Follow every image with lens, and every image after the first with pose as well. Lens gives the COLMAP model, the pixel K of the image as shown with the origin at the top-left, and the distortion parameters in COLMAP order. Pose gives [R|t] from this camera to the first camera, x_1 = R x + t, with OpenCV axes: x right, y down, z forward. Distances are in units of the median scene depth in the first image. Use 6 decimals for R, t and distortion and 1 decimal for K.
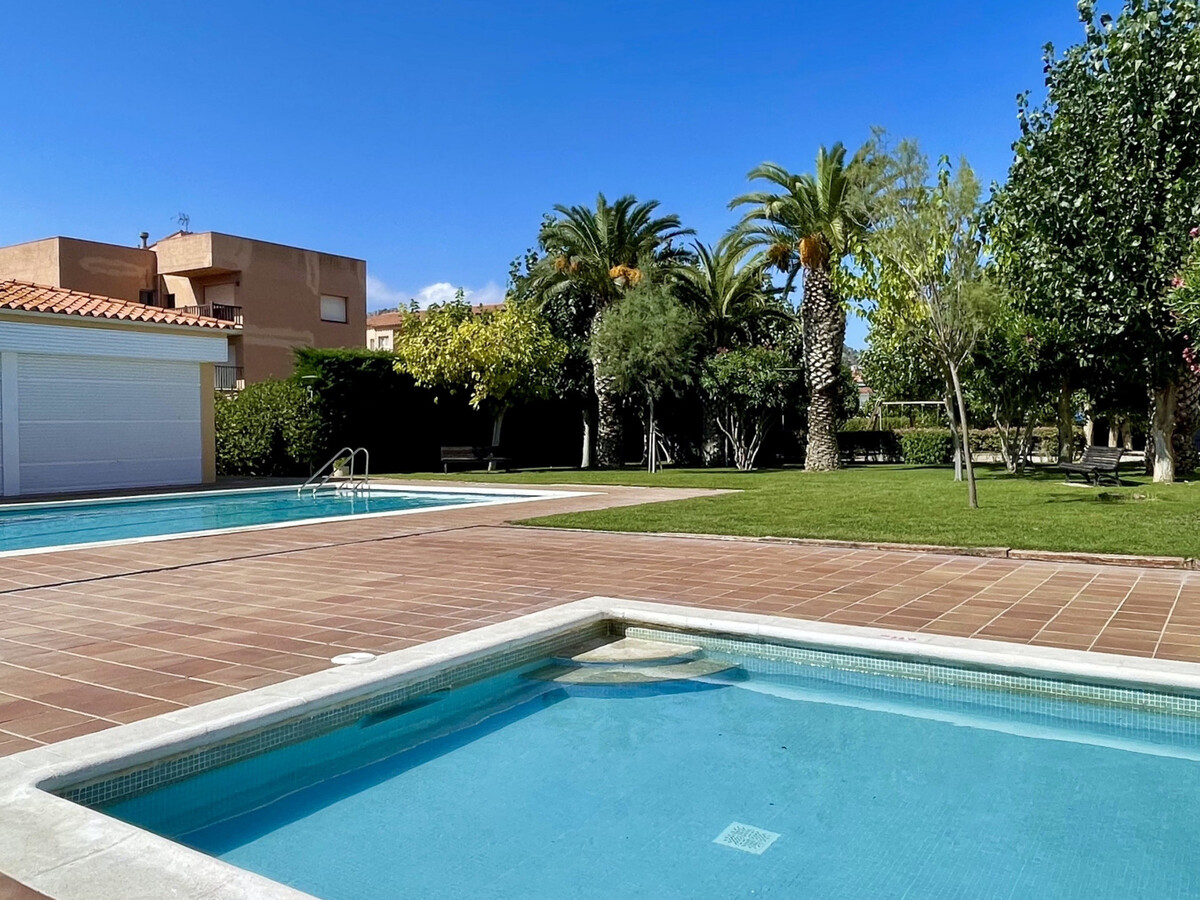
lens RADIAL K [[977.5, 0, 602.4], [0, 977.5, 443.1], [0, 0, 1]] dist [0.026667, -0.035013]
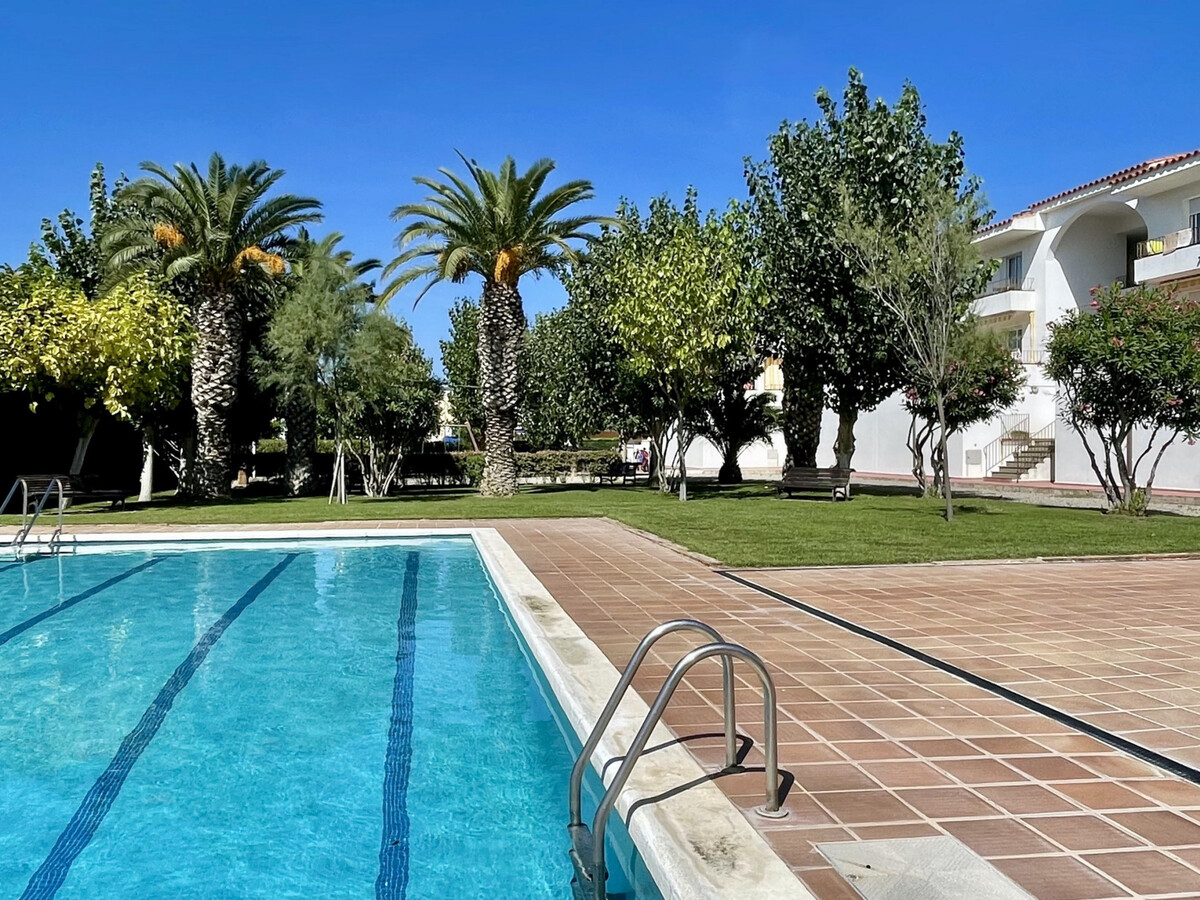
lens RADIAL K [[977.5, 0, 598.6], [0, 977.5, 454.4], [0, 0, 1]] dist [0.026667, -0.035013]
pose [[0.728082, 0.001618, 0.685488, -0.362473], [0.006370, 0.999938, -0.009127, -0.002309], [-0.685460, 0.011012, 0.728027, 0.241149]]
